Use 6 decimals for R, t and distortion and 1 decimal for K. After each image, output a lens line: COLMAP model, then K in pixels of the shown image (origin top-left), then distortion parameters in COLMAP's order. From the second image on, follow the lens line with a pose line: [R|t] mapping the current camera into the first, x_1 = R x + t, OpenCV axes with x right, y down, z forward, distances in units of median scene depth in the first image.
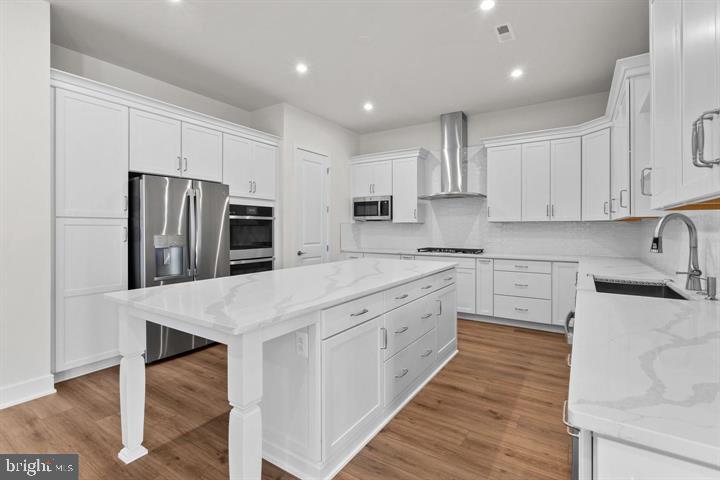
lens RADIAL K [[330.5, 0, 364.2], [0, 330.5, 233.8], [0, 0, 1]] dist [0.001832, 0.000462]
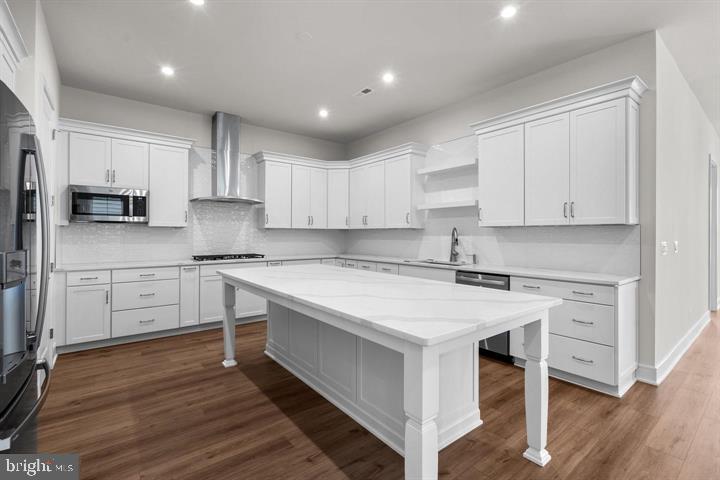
lens RADIAL K [[330.5, 0, 359.9], [0, 330.5, 235.8], [0, 0, 1]] dist [0.001832, 0.000462]
pose [[0.331482, -0.004893, 0.943449, -0.467564], [0.013837, 0.999904, 0.000324, -0.005734], [-0.943360, 0.012947, 0.331518, 0.296193]]
